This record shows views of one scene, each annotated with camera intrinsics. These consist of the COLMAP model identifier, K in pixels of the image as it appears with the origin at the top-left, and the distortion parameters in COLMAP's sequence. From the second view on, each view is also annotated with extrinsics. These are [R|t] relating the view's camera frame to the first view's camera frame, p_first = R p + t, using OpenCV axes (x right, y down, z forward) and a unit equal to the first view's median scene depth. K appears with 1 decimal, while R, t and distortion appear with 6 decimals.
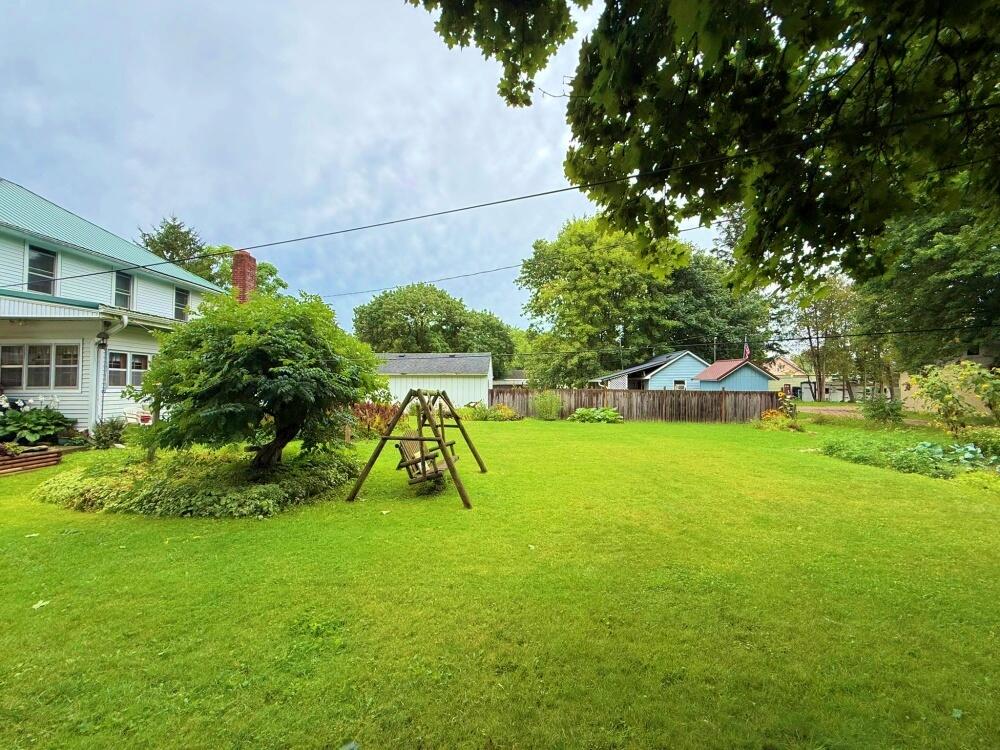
lens RADIAL K [[401.4, 0, 500.0], [0, 401.4, 375.0], [0, 0, 1]] dist [-0.000828, -0.000149]
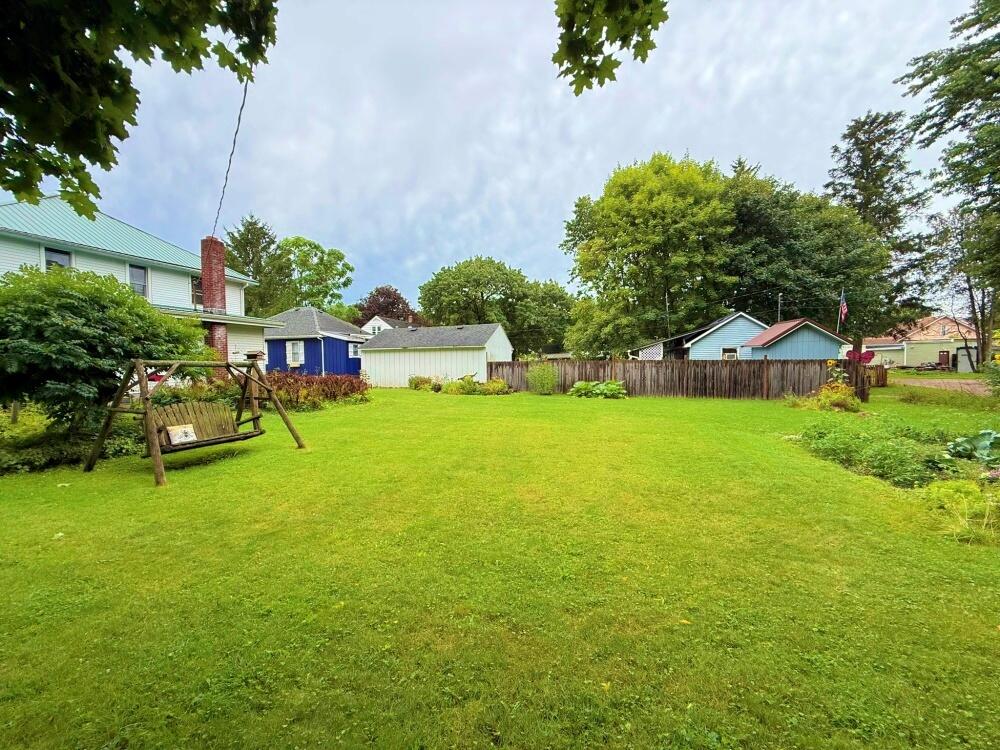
lens RADIAL K [[401.4, 0, 500.0], [0, 401.4, 375.0], [0, 0, 1]] dist [-0.000828, -0.000149]
pose [[0.965205, -0.005599, -0.261433, 0.178661], [0.022115, 0.997937, 0.060273, 0.007042], [0.260557, -0.063957, 0.963338, 0.062853]]
